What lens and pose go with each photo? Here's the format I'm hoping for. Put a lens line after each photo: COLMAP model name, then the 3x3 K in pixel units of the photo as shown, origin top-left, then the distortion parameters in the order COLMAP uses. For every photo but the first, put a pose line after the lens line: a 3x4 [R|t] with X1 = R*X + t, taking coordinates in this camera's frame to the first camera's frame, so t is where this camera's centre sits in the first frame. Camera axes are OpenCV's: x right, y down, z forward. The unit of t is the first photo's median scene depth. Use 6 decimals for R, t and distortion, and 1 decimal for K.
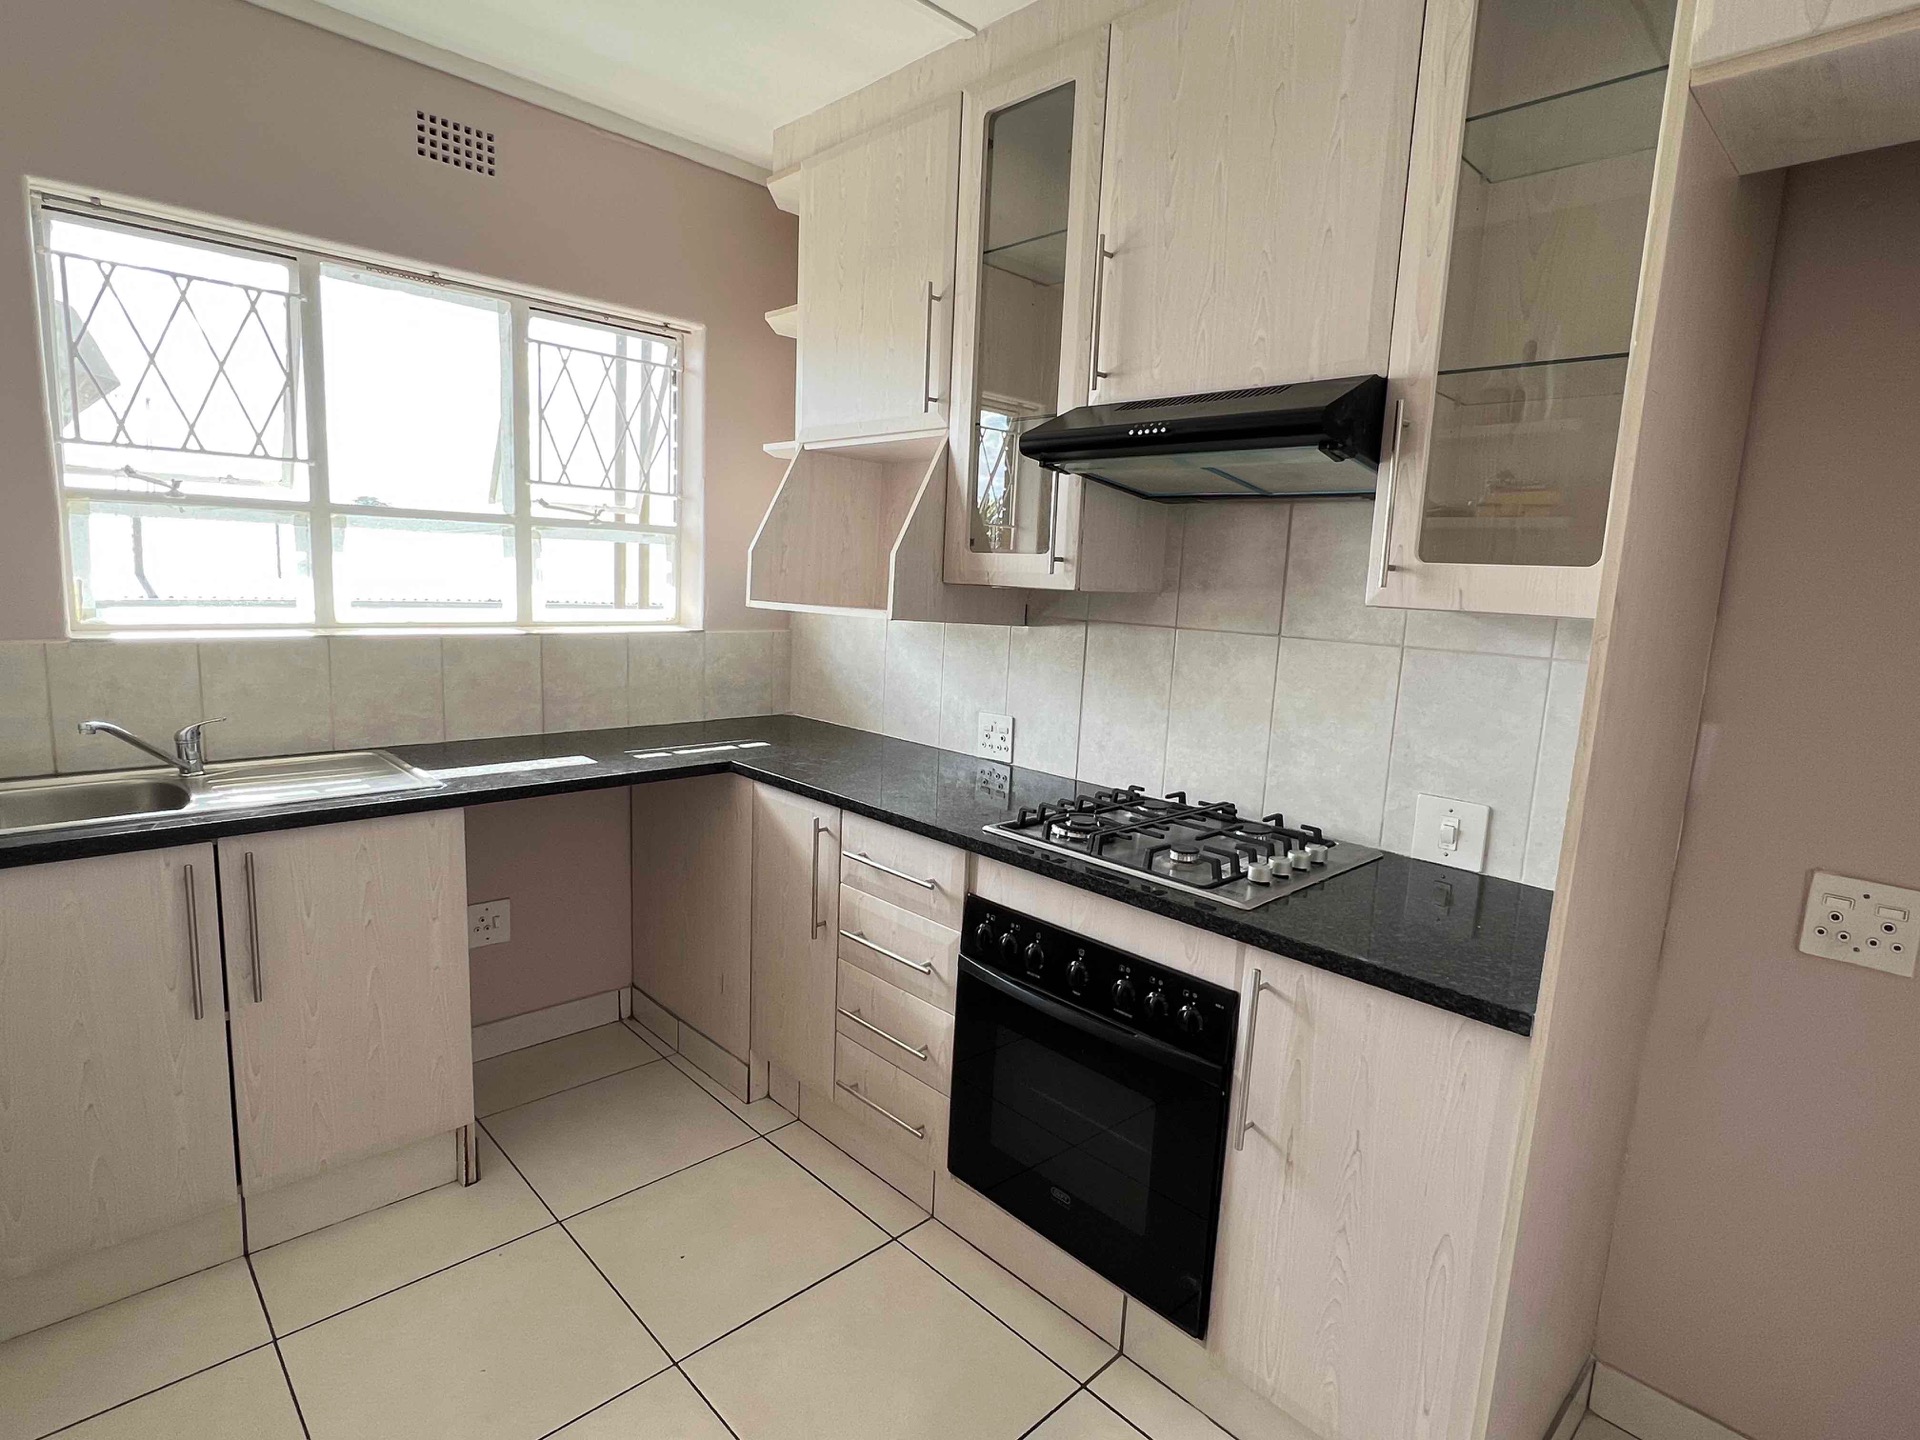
lens RADIAL K [[982.3, 0, 949.3], [0, 982.3, 714.3], [0, 0, 1]] dist [-0.000429, -0.000803]
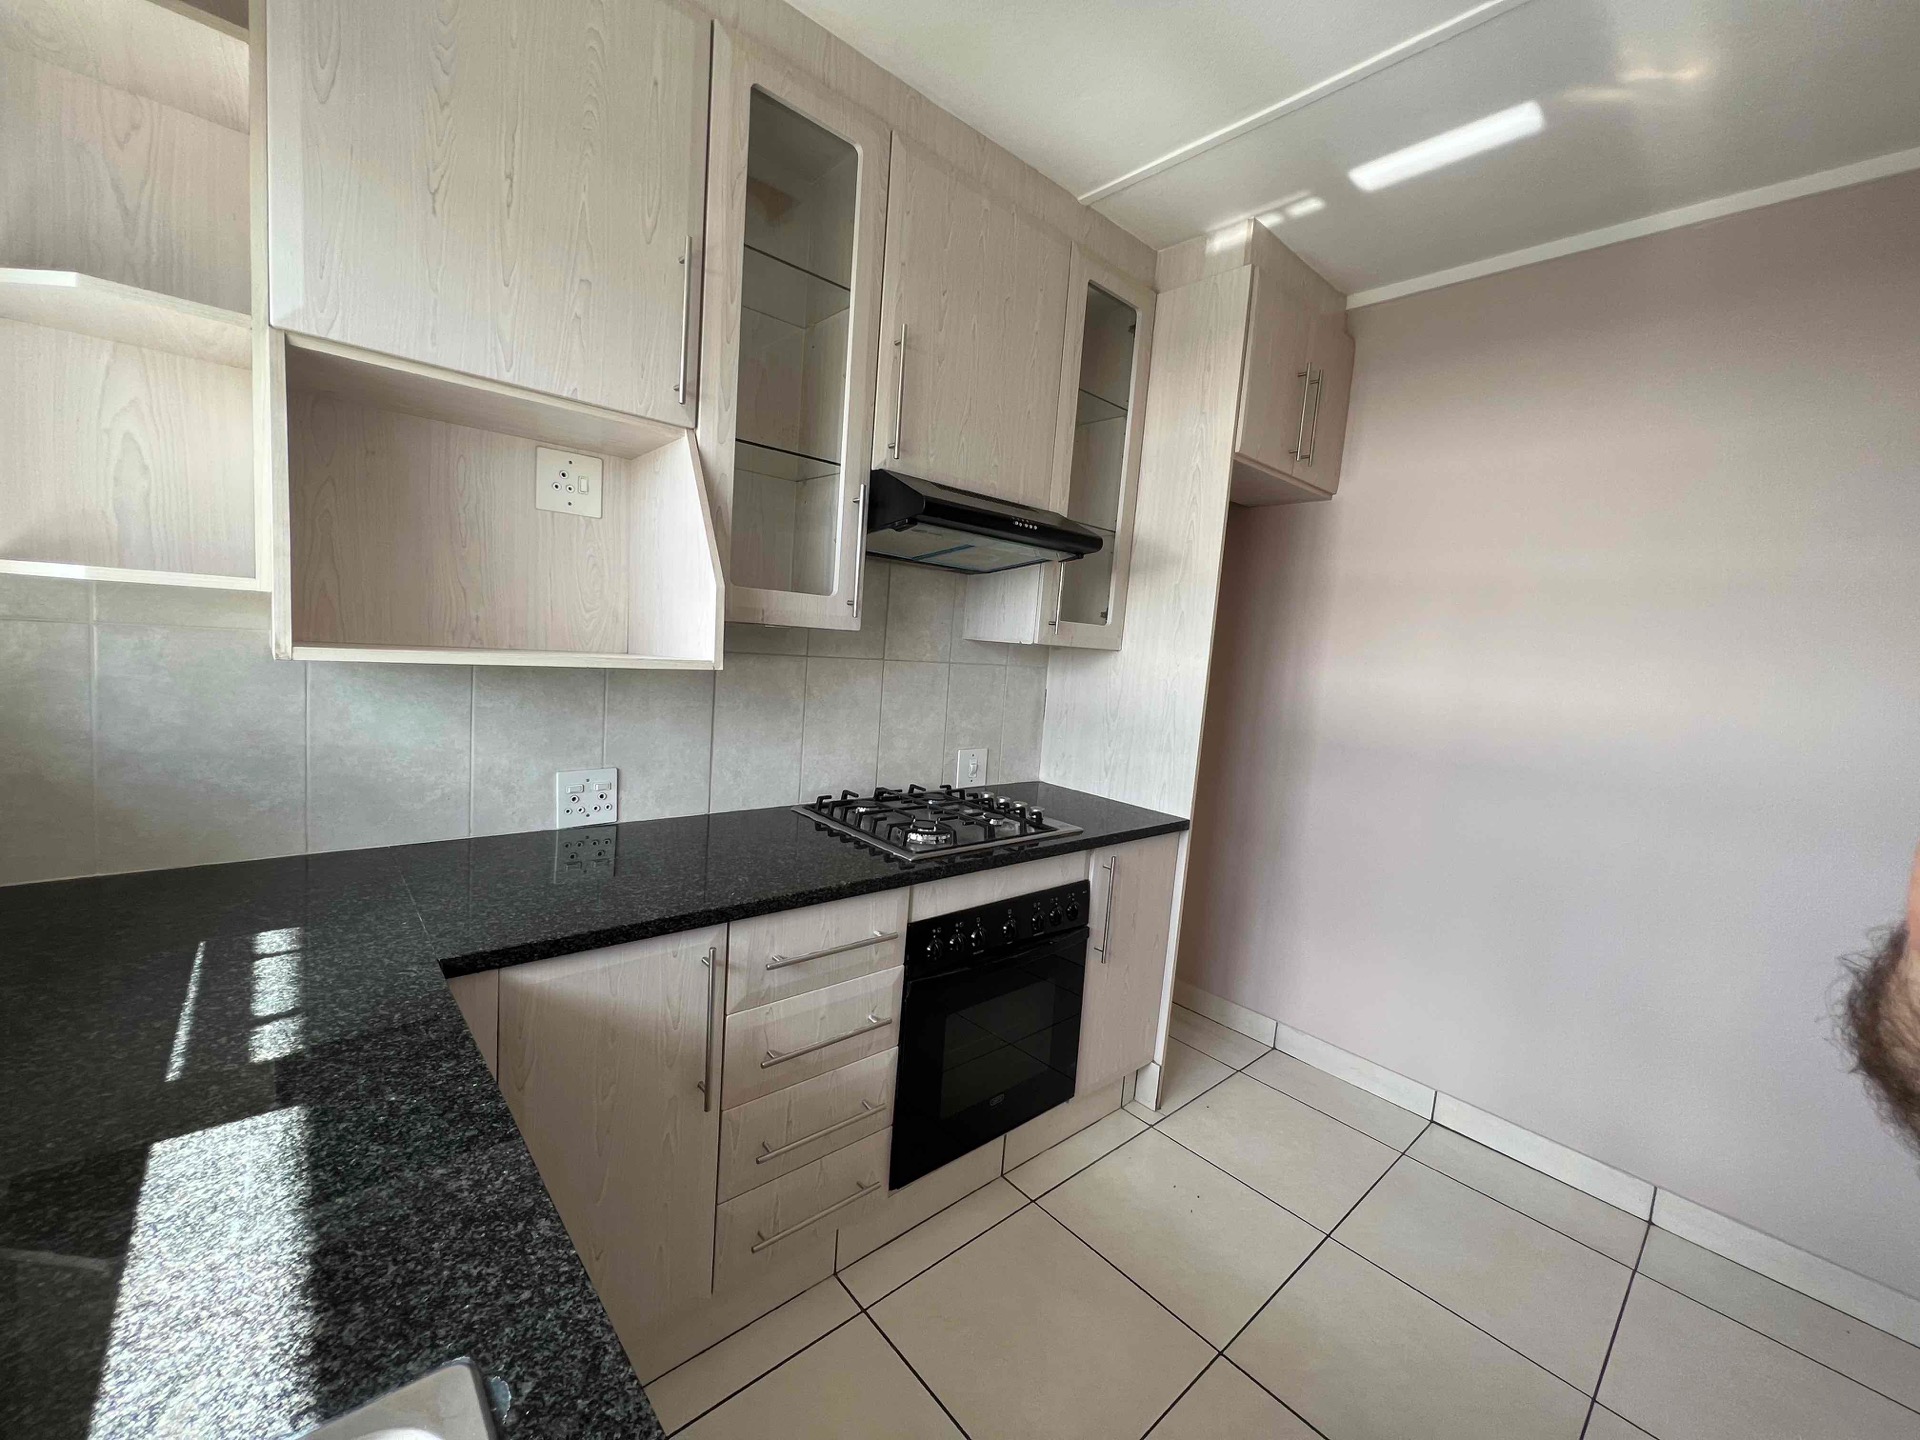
lens RADIAL K [[763.5, 0, 956.3], [0, 763.5, 711.8], [0, 0, 1]] dist [-0.000727, 0.000447]
pose [[0.045003, -0.140337, 0.989080, -0.704726], [0.069322, 0.988136, 0.137049, -0.142955], [-0.996579, 0.062397, 0.054198, 0.823713]]
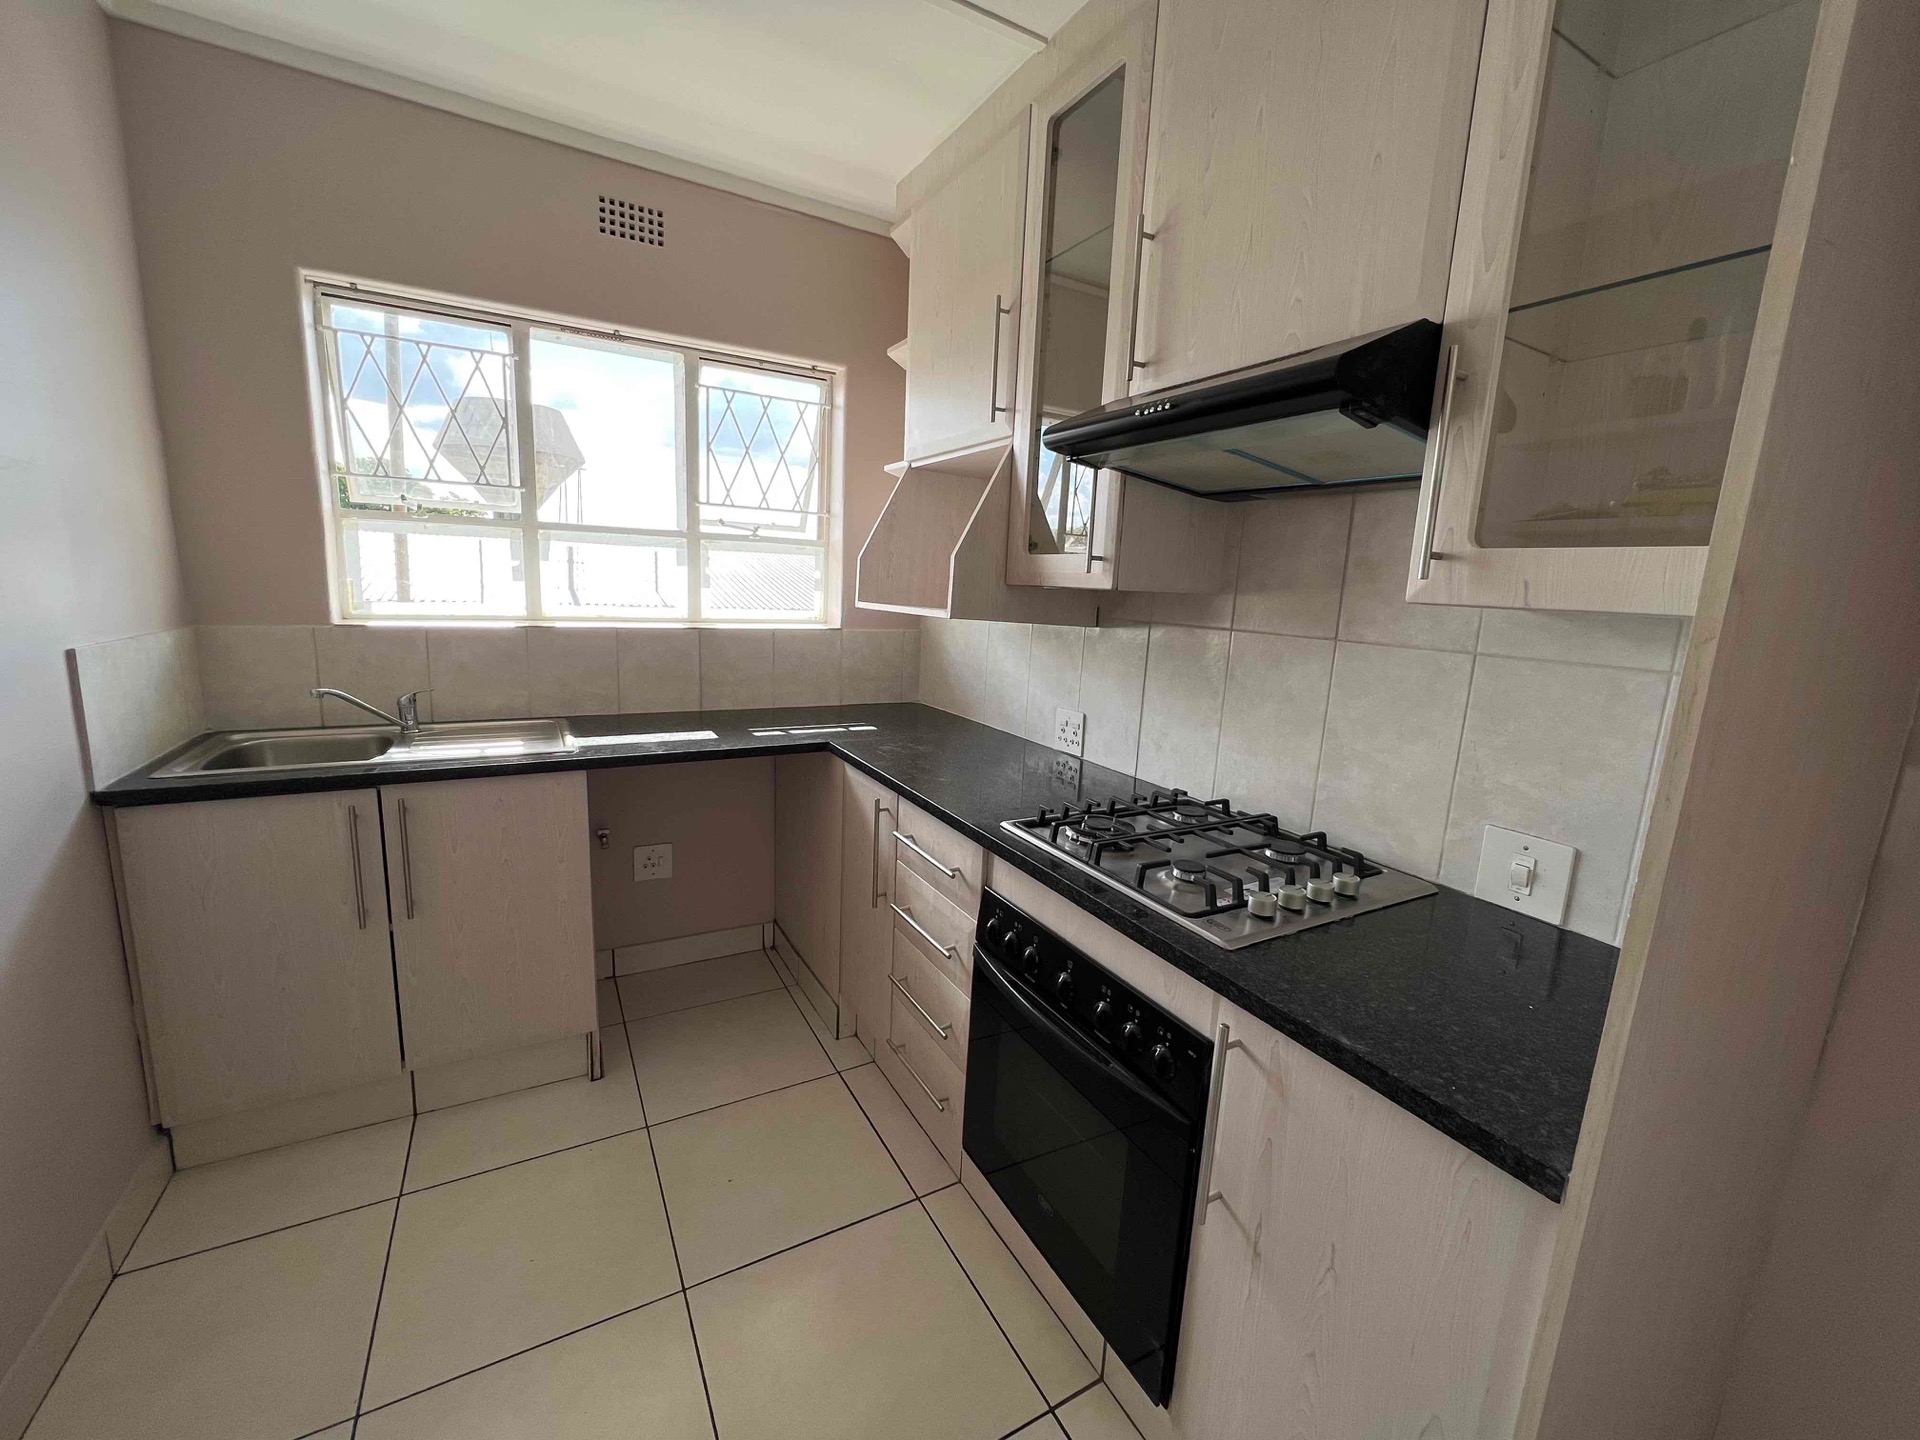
lens RADIAL K [[767.0, 0, 956.0], [0, 767.0, 712.1], [0, 0, 1]] dist [-0.002995, 0.000547]
pose [[0.968598, 0.042145, -0.245035, 0.164808], [-0.038782, 0.999076, 0.018535, -0.010856], [0.245589, -0.008450, 0.969337, 0.205699]]
